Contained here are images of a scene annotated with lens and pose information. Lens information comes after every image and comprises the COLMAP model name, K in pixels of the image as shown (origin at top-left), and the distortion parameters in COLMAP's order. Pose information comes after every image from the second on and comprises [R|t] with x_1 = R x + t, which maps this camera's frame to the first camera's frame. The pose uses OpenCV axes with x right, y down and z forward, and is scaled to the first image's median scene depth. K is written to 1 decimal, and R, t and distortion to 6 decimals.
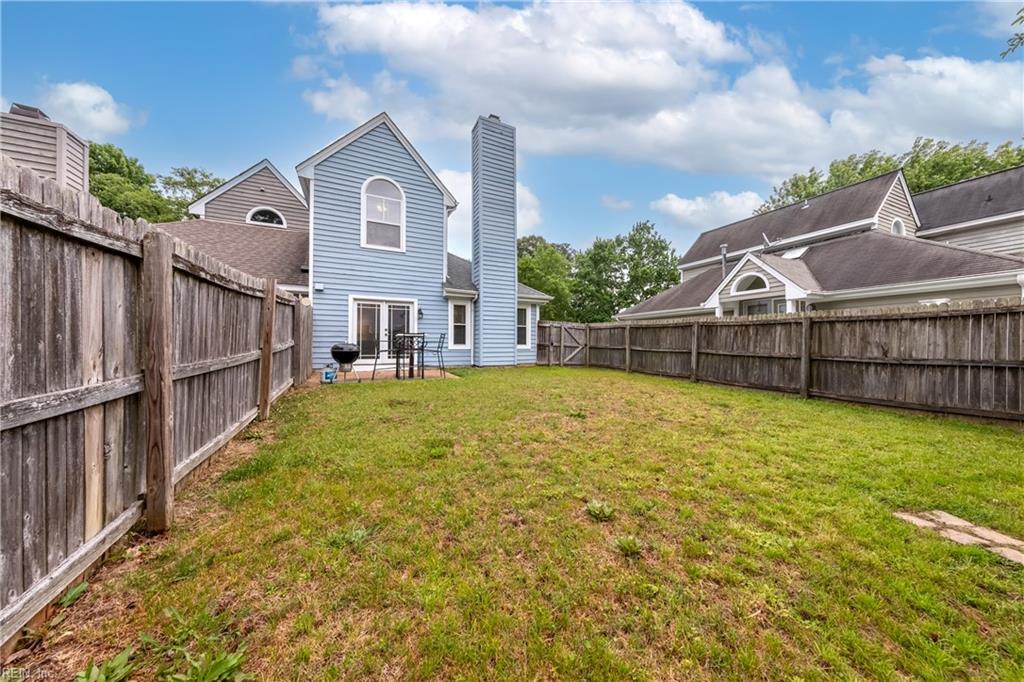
lens RADIAL K [[328.5, 0, 516.1], [0, 328.5, 343.2], [0, 0, 1]] dist [0.005928, 0.000040]
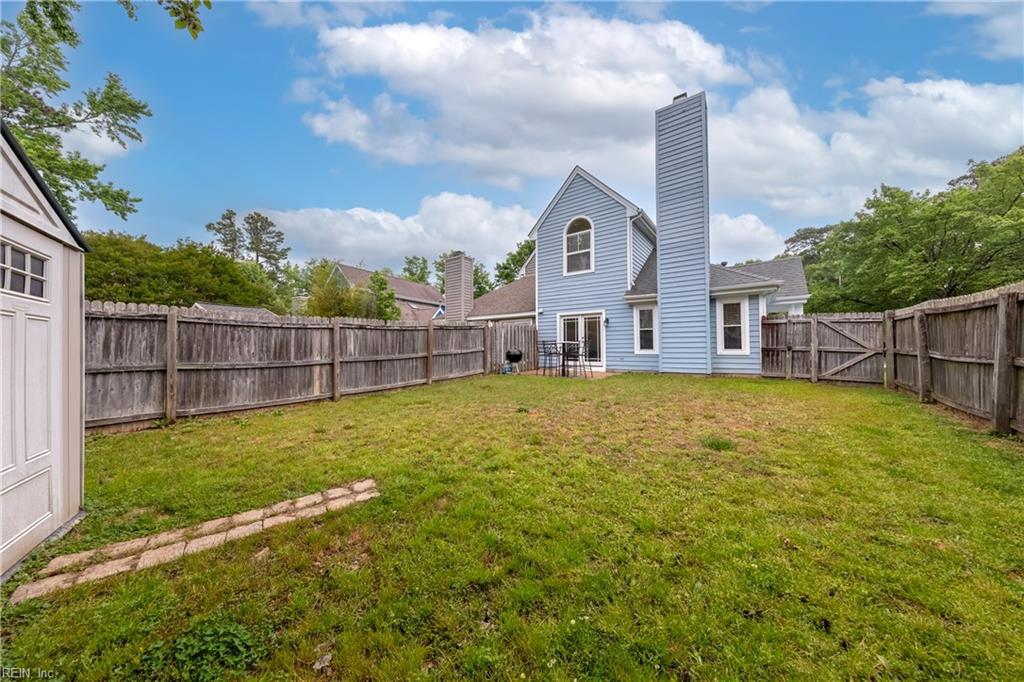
lens RADIAL K [[328.5, 0, 512.4], [0, 328.5, 343.0], [0, 0, 1]] dist [0.005928, 0.000040]
pose [[0.451887, -0.023148, -0.891775, 0.541953], [0.007863, 0.999728, -0.021966, 0.002783], [0.892040, 0.002914, 0.451946, 0.194351]]
